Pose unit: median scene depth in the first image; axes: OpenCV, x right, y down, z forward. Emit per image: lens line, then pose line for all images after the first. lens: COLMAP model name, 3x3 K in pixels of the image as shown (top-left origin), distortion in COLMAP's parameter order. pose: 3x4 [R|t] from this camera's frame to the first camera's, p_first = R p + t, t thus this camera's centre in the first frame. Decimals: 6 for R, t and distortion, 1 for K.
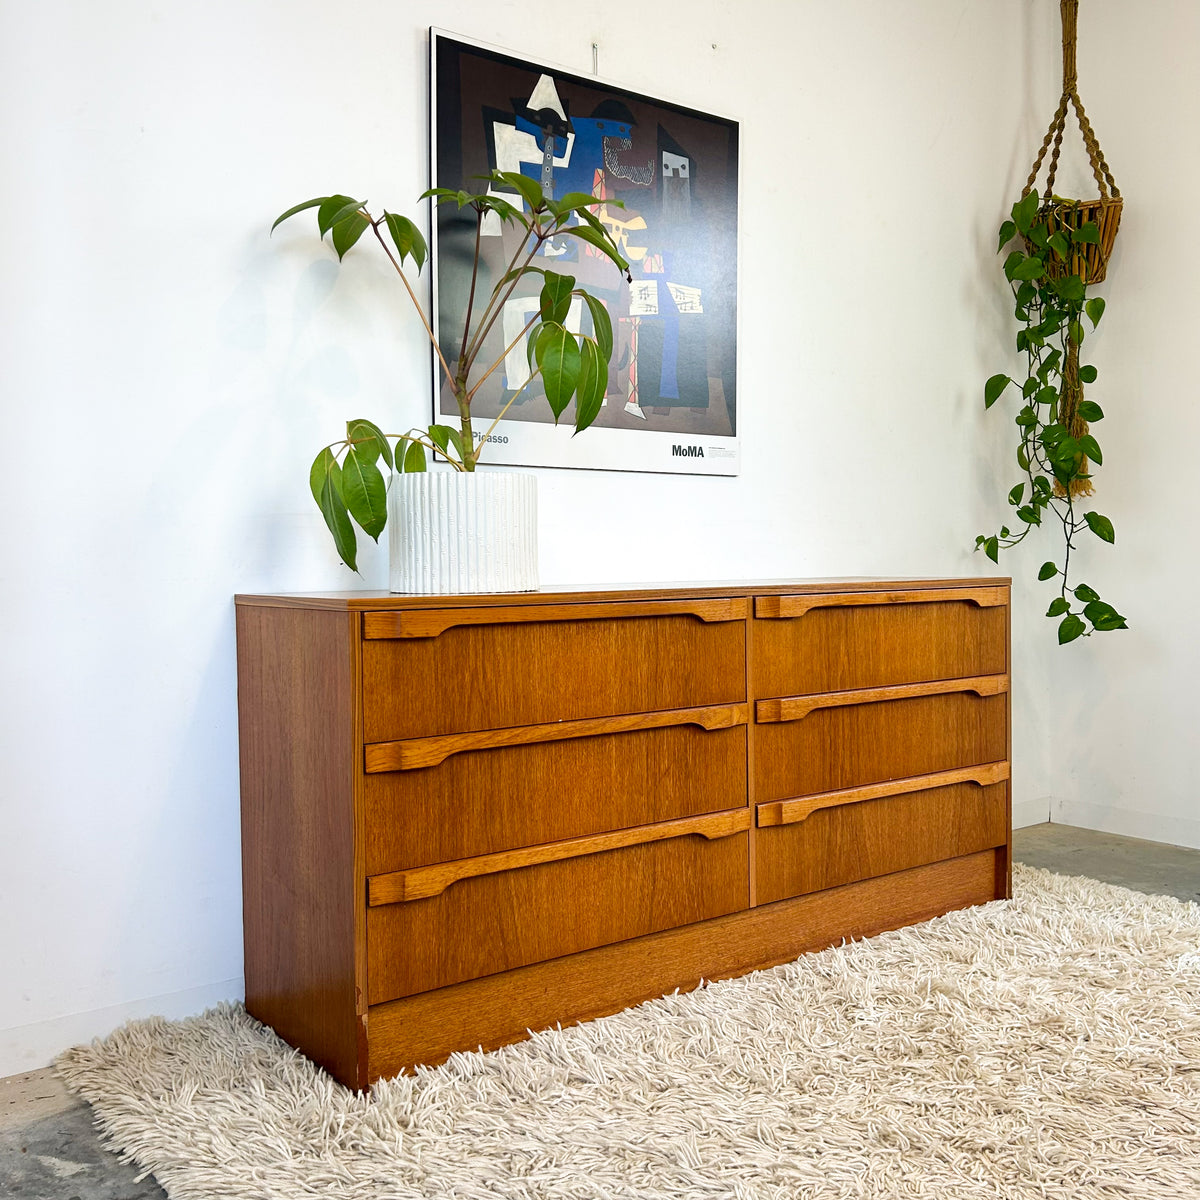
lens RADIAL K [[1207.1, 0, 600.0], [0, 1207.1, 600.0], [0, 0, 1]] dist [0.117687, -0.317834]
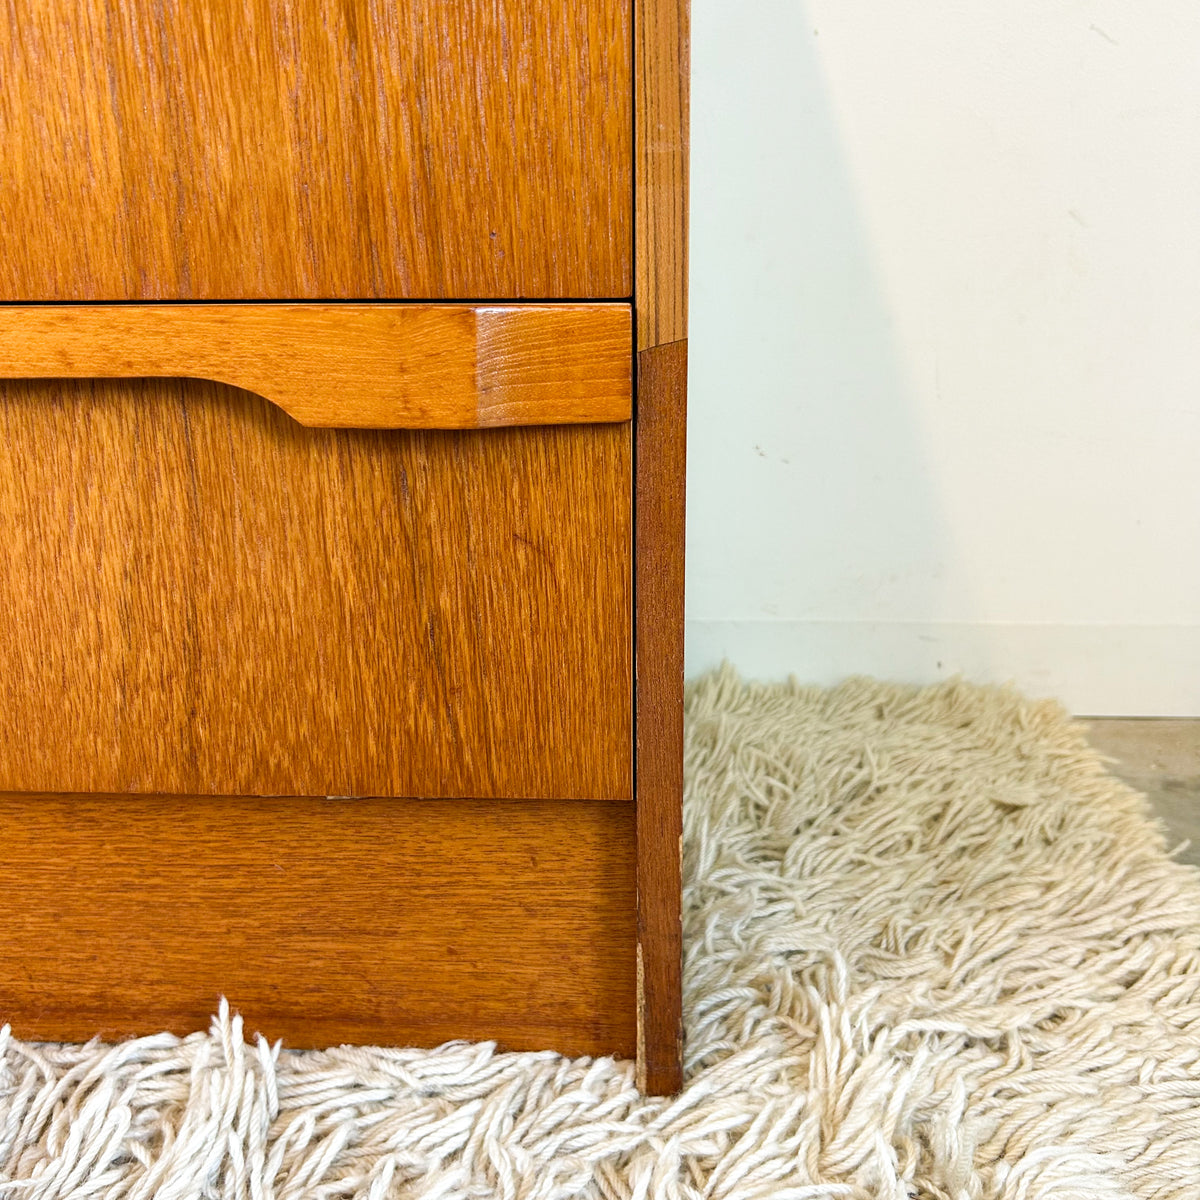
lens RADIAL K [[1207.1, 0, 600.0], [0, 1207.1, 600.0], [0, 0, 1]] dist [0.117687, -0.317834]
pose [[0.765972, 0.182416, -0.616450, 0.543901], [-0.022016, 0.965779, 0.258431, 0.161694], [0.642497, -0.184379, 0.743776, 1.101955]]
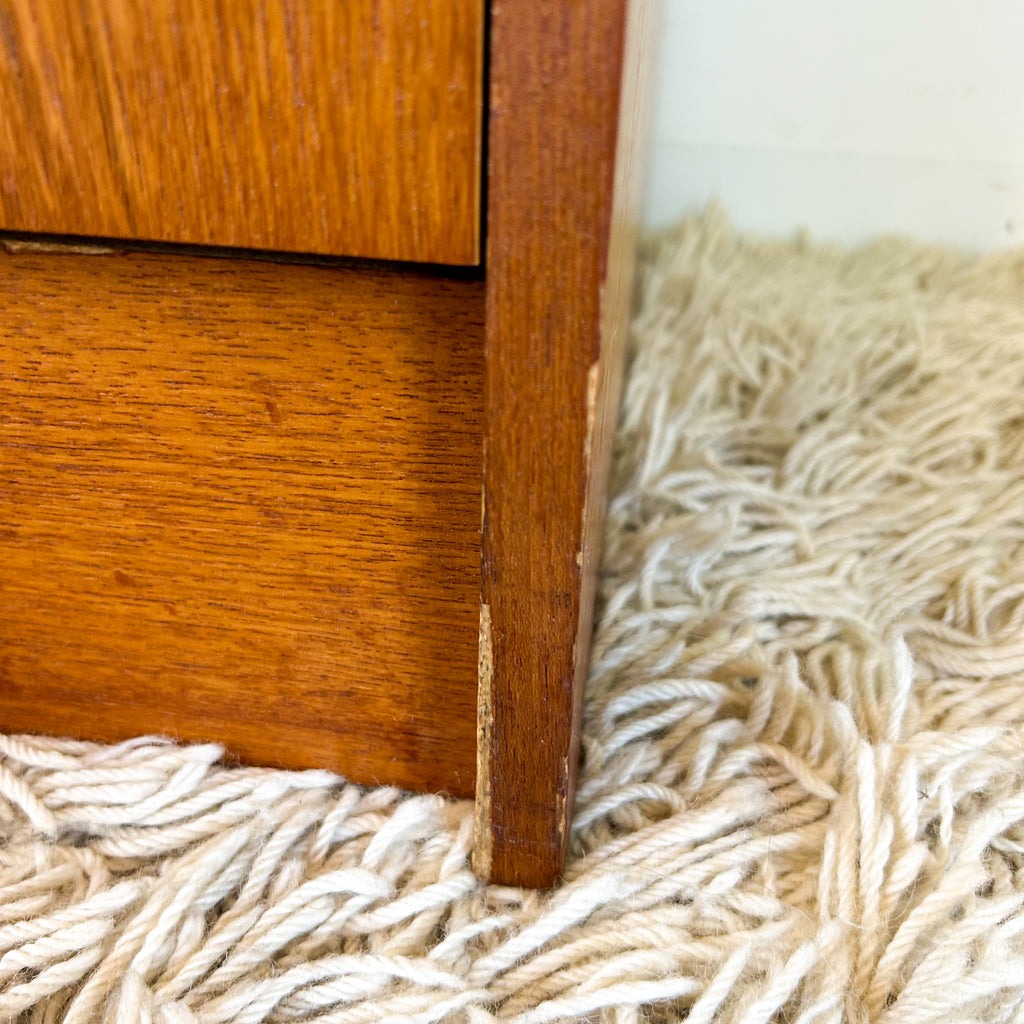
lens RADIAL K [[1068.6, 0, 513.5], [0, 1068.6, 498.7], [0, 0, 1]] dist [0.122443, -0.352259]
pose [[0.708809, 0.382972, -0.592387, 0.473136], [-0.067791, 0.872884, 0.483196, 0.230397], [0.702135, -0.302335, 0.644670, 1.209585]]
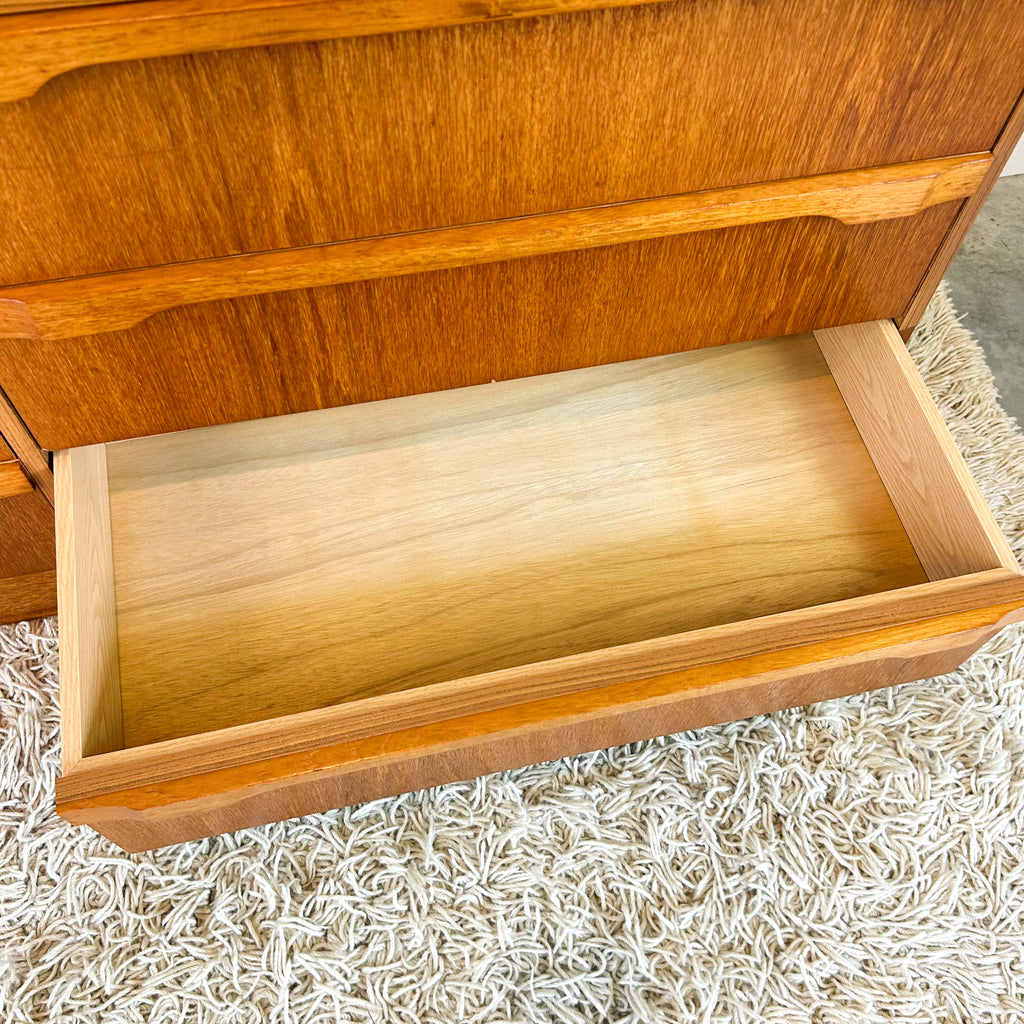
lens RADIAL K [[1046.6, 0, 512.0], [0, 1046.6, 512.0], [0, 0, 1]] dist [0.014094, 0.000361]
pose [[0.910252, 0.376081, -0.173218, 0.376038], [-0.056928, 0.528044, 0.847307, -0.164833], [0.410123, -0.761402, 0.502062, 0.898264]]
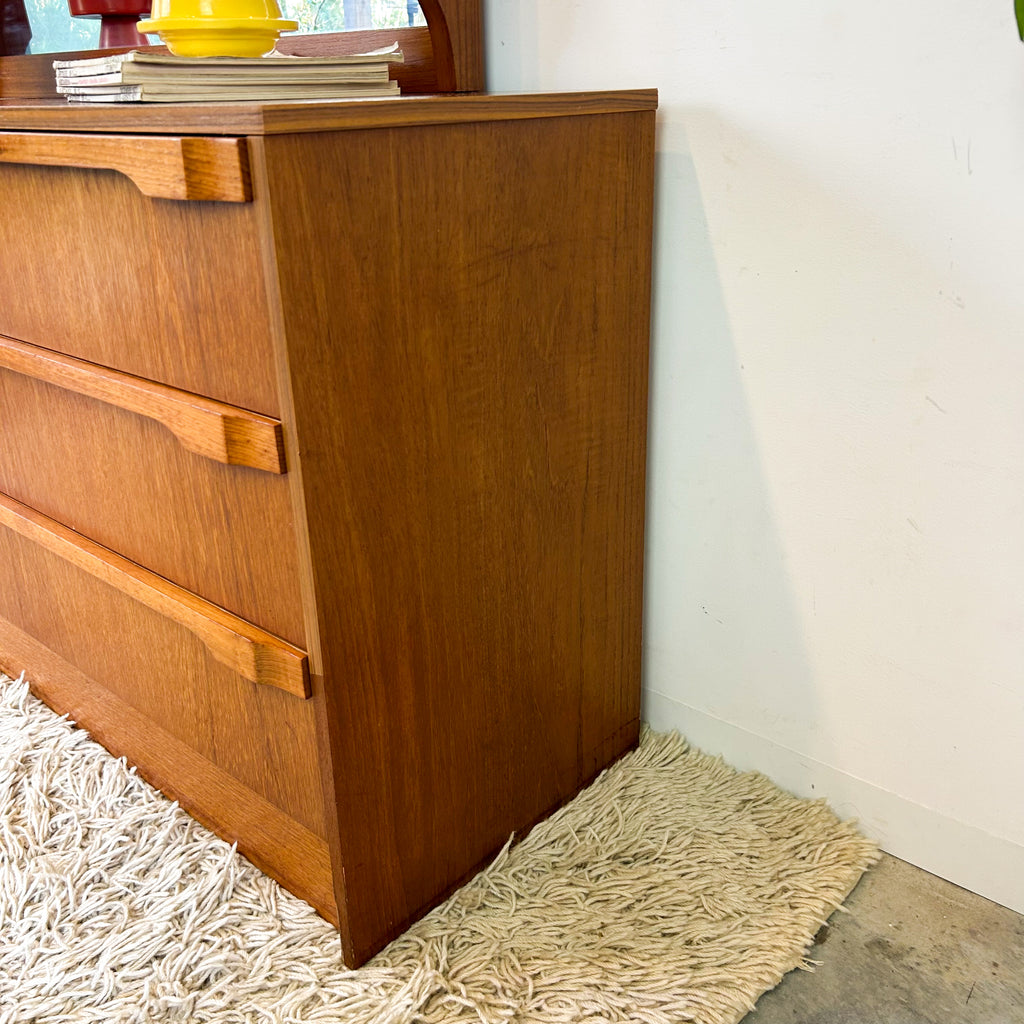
lens RADIAL K [[1030.1, 0, 512.0], [0, 1030.1, 512.0], [0, 0, 1]] dist [0.117687, -0.317834]
pose [[0.198981, 0.385686, -0.900918, 0.759879], [-0.015730, 0.920439, 0.390569, -0.034229], [0.979877, -0.063544, 0.189217, 1.262978]]
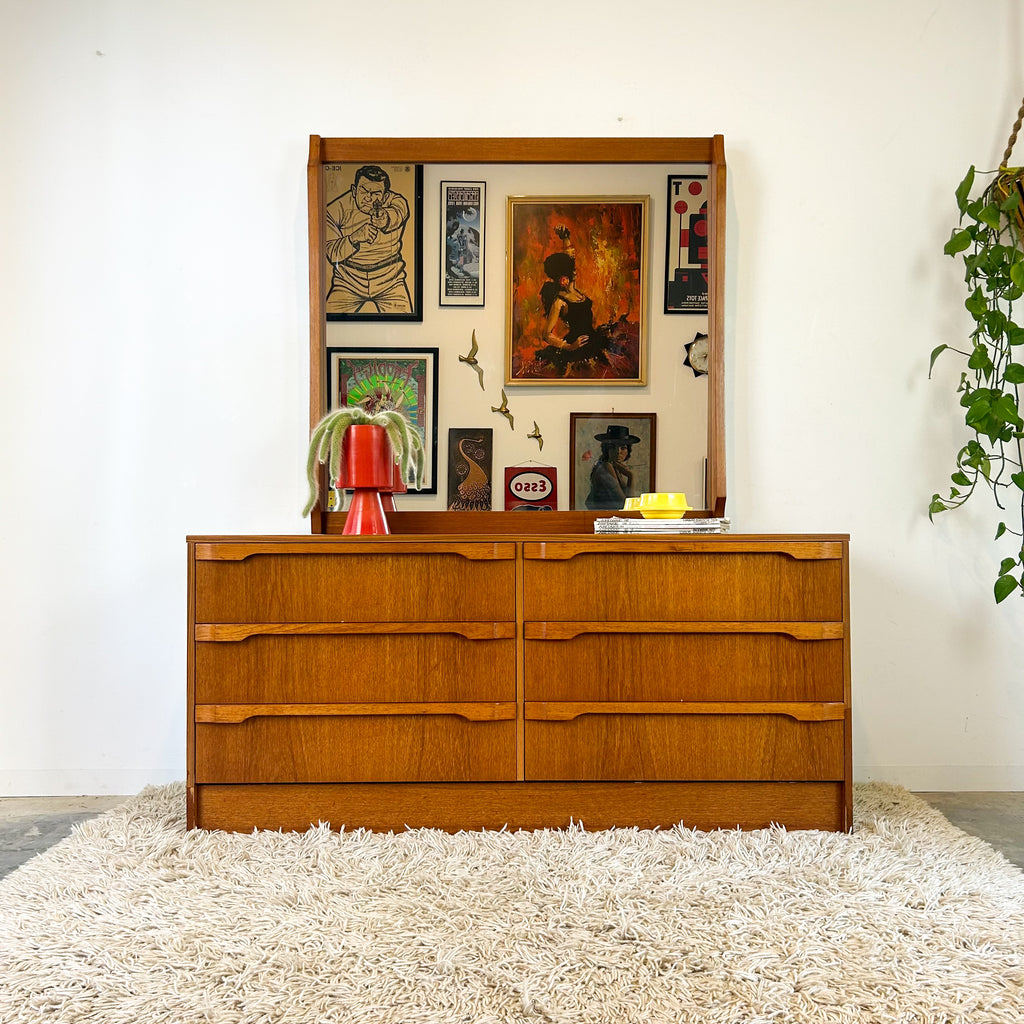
lens RADIAL K [[1030.1, 0, 512.0], [0, 1030.1, 512.0], [0, 0, 1]] dist [0.117687, -0.317834]
pose [[0.802554, -0.002243, -0.596575, 0.817655], [-0.027749, 0.998770, -0.041084, 0.010901], [0.595934, 0.049526, 0.801505, 0.091875]]
